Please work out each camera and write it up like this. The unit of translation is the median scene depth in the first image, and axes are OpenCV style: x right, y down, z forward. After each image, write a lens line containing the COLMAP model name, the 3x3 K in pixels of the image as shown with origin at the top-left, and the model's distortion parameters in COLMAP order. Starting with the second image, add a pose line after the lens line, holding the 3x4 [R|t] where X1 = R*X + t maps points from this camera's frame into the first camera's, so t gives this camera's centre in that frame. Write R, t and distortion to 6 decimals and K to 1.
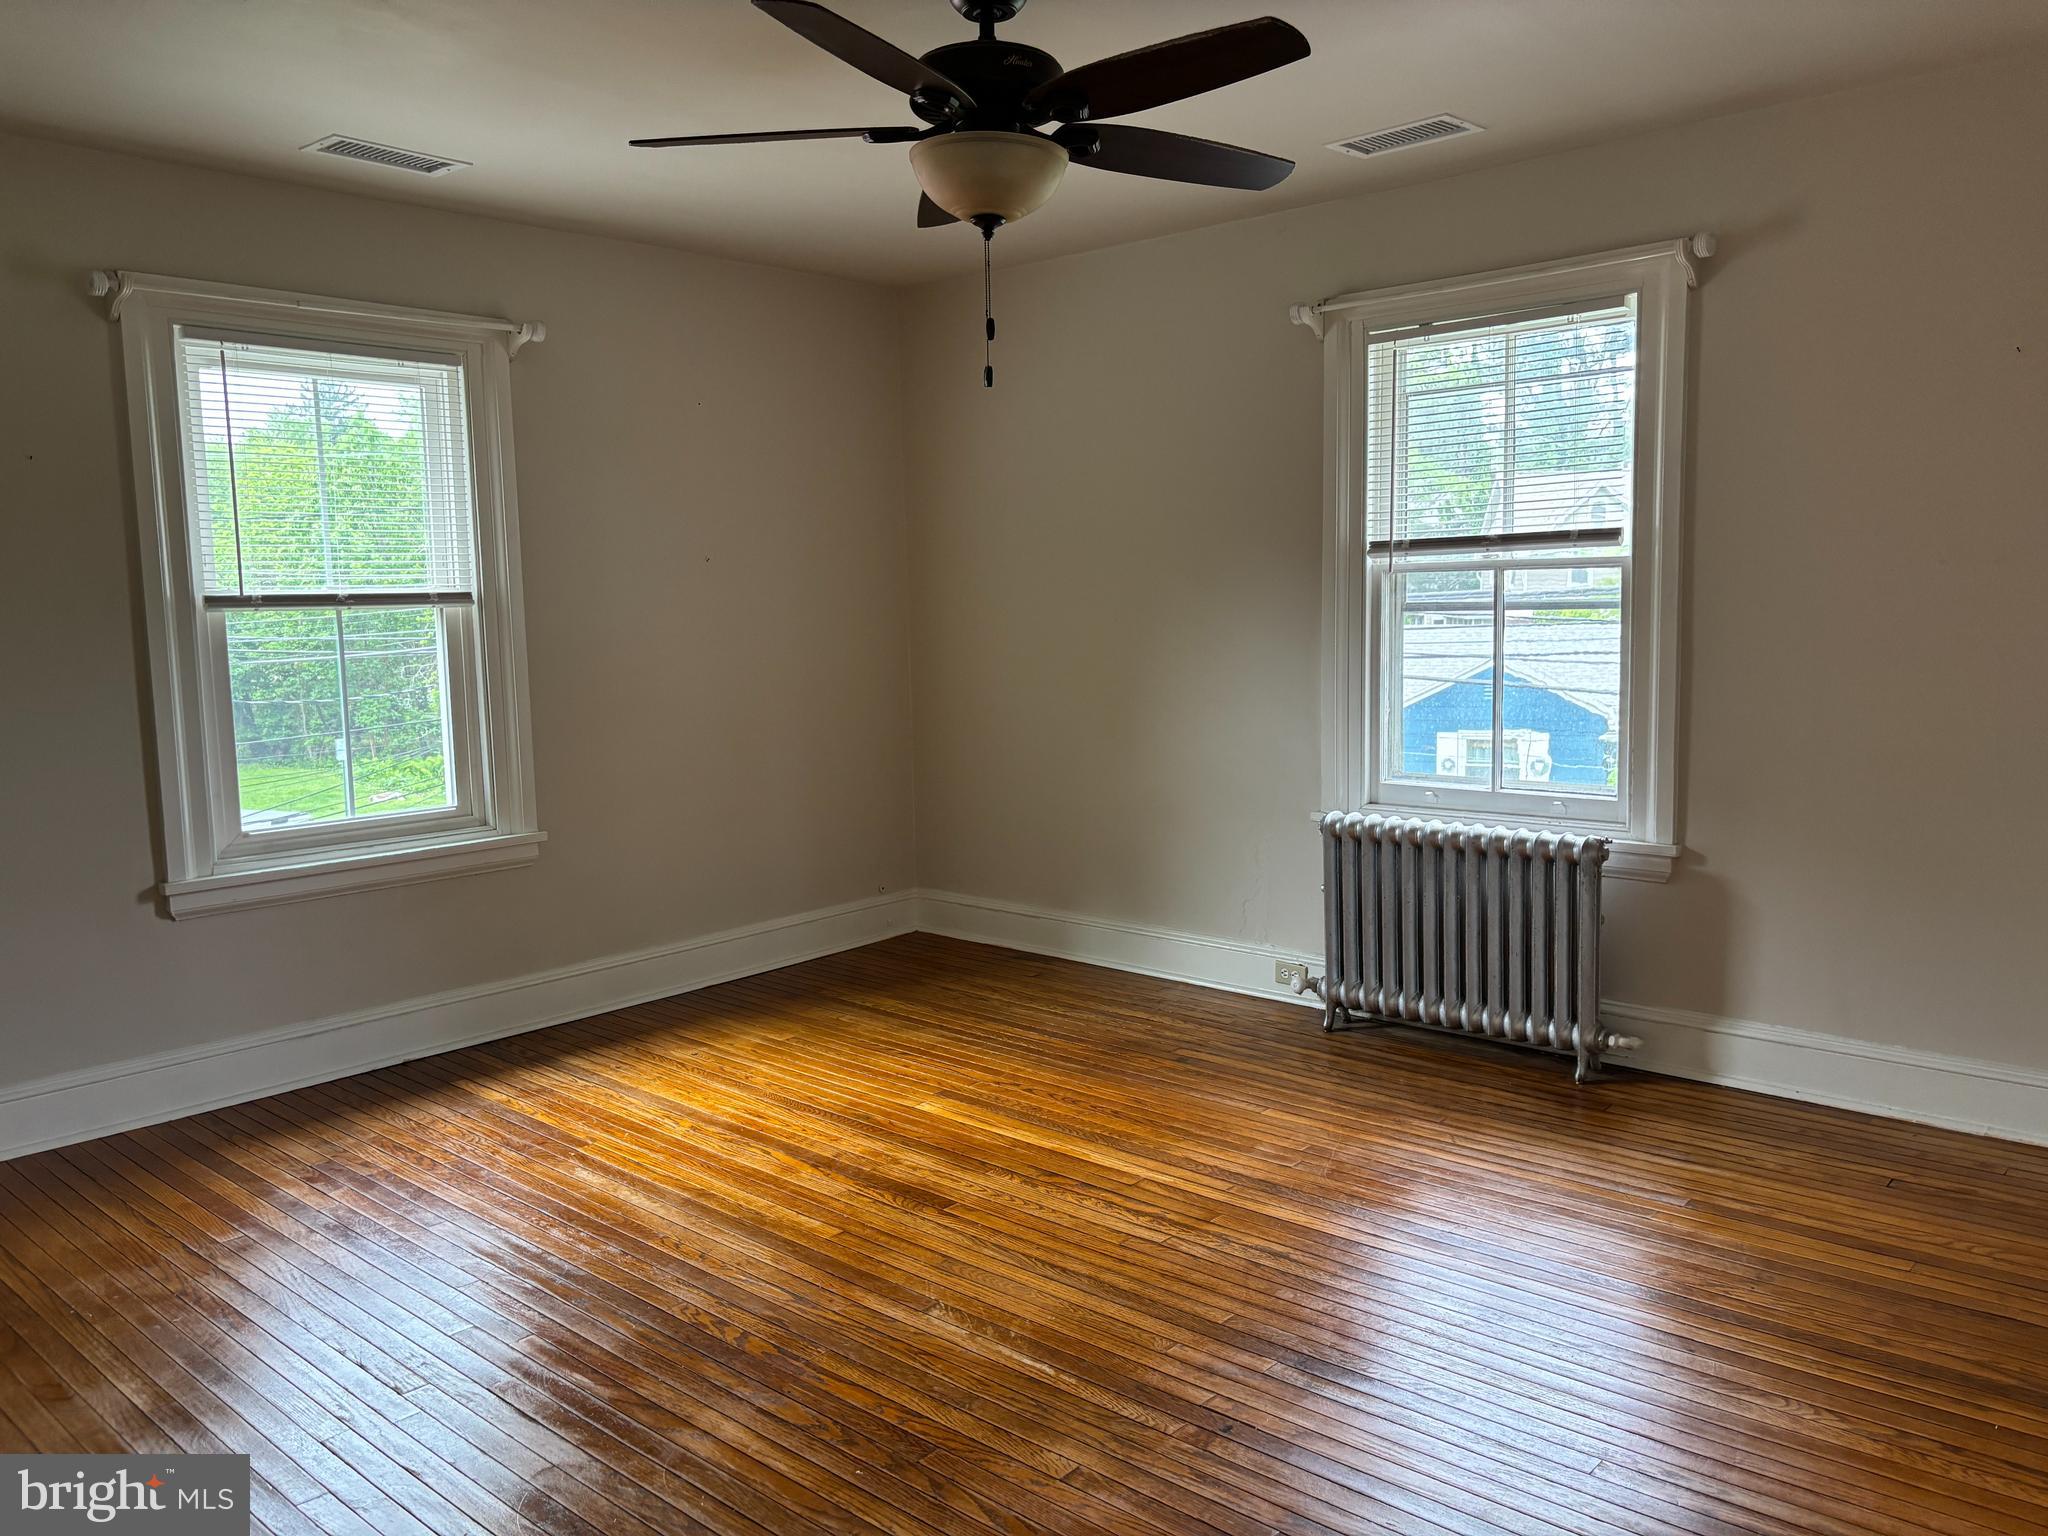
lens RADIAL K [[1564.3, 0, 1021.3], [0, 1564.3, 752.7], [0, 0, 1]] dist [0.040726, -0.021058]
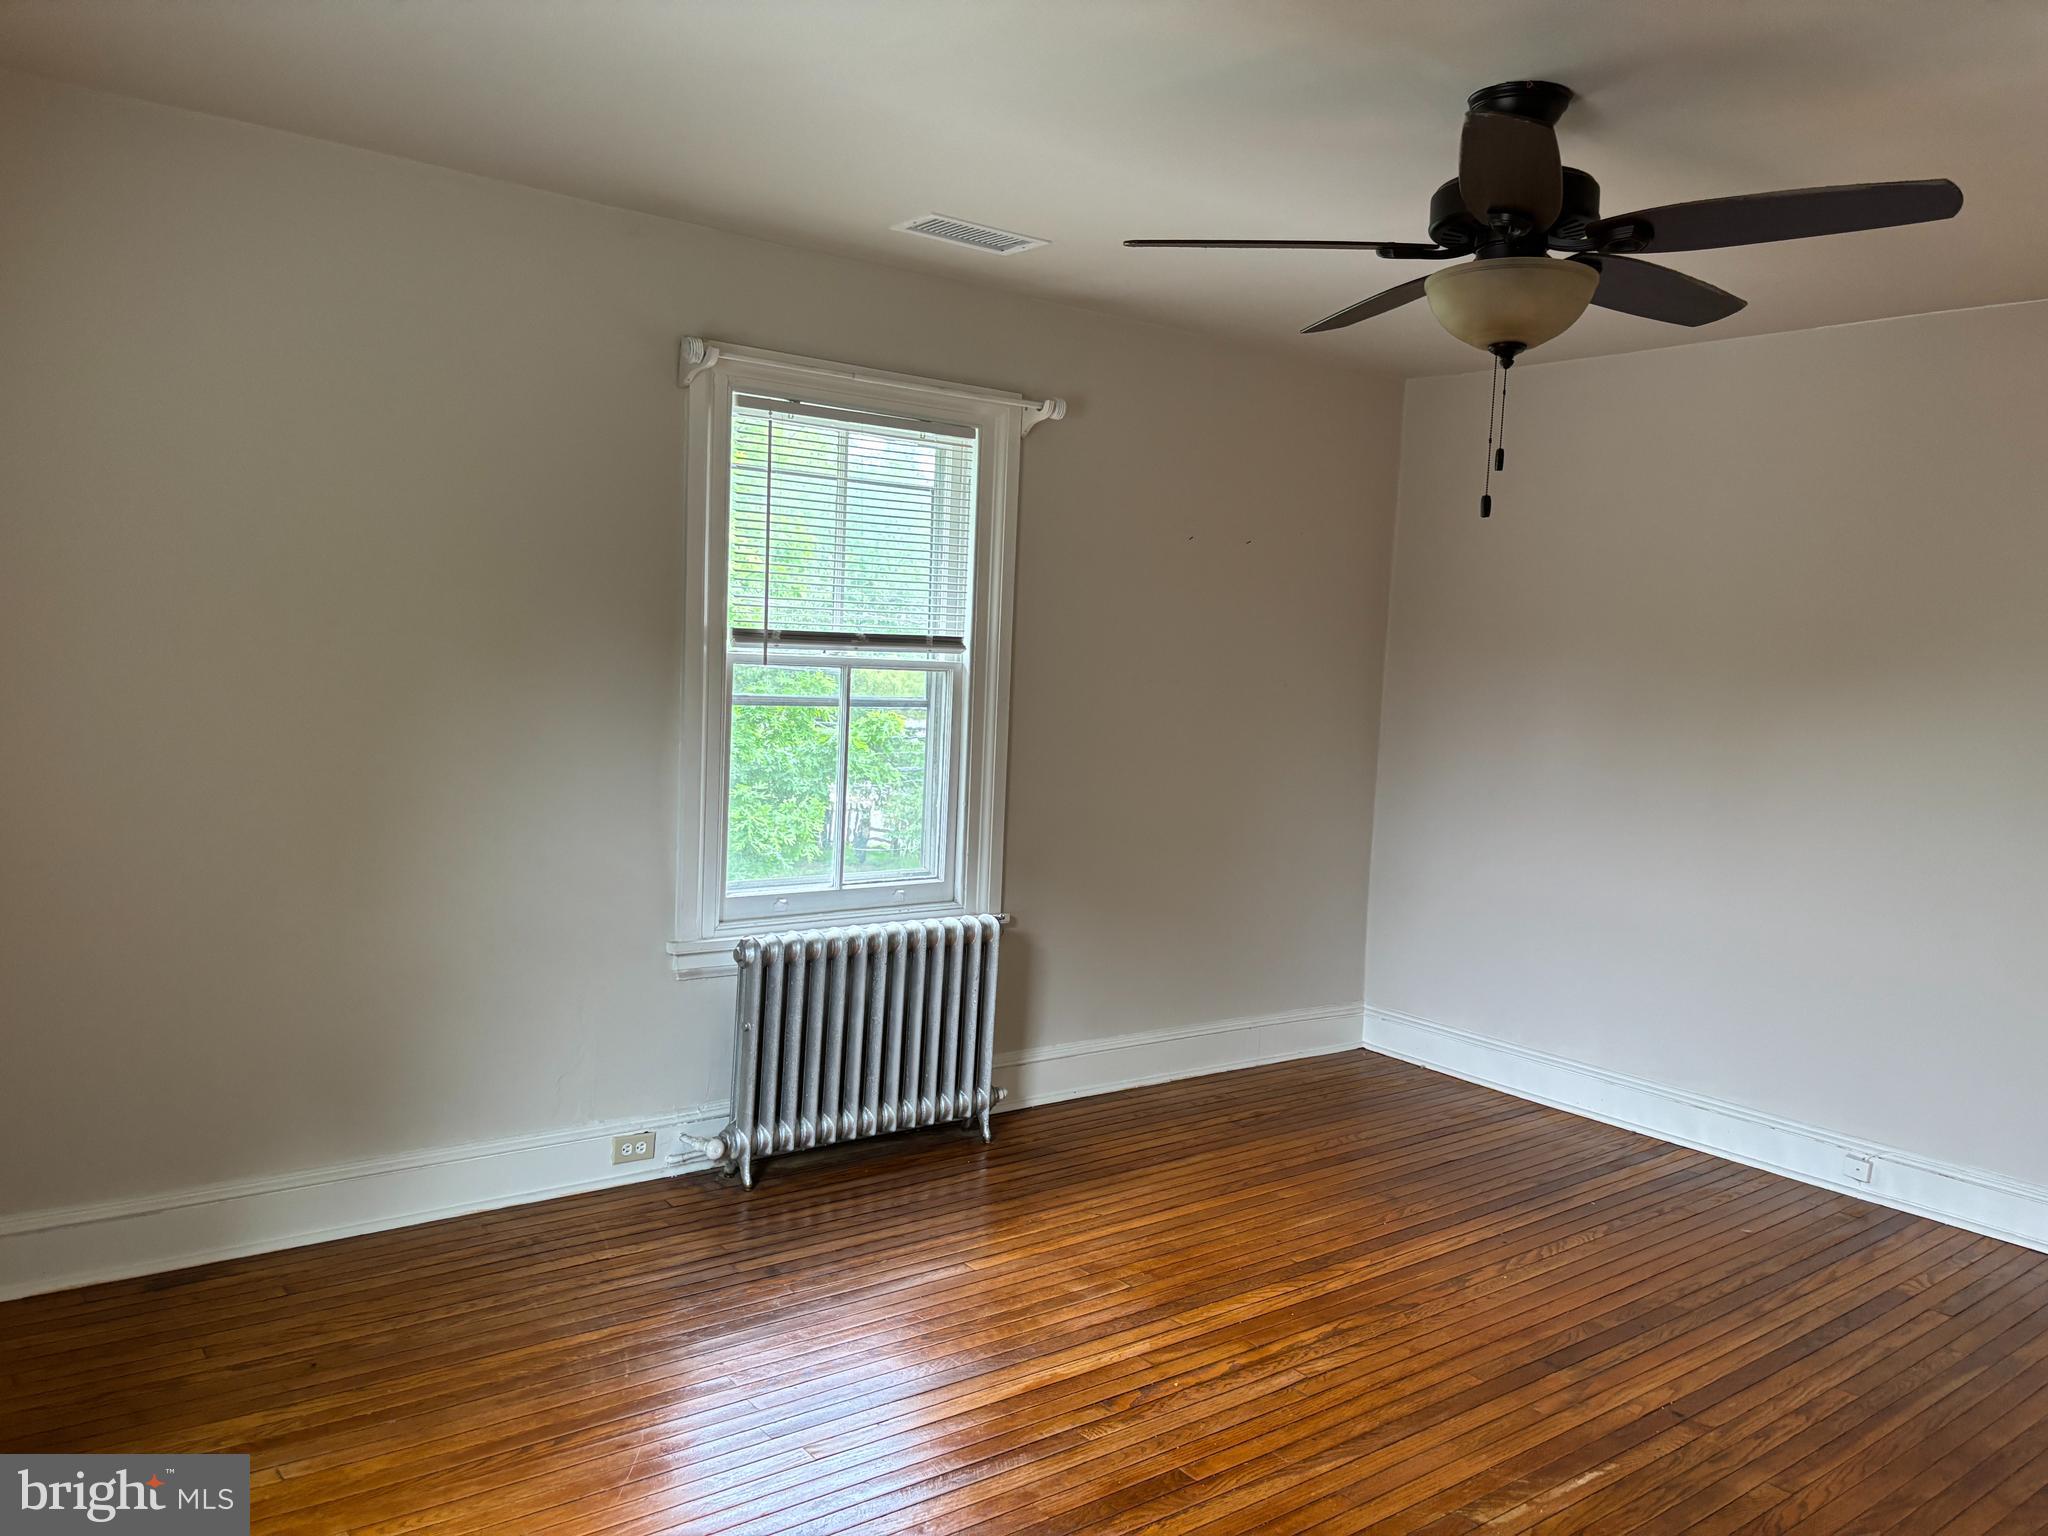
lens RADIAL K [[1564.3, 0, 1019.7], [0, 1564.3, 781.9], [0, 0, 1]] dist [0.040726, -0.021058]
pose [[0.157909, -0.055582, 0.985888, -0.715640], [0.048865, 0.997631, 0.048418, -0.094664], [-0.986244, 0.040530, 0.160251, 0.802241]]
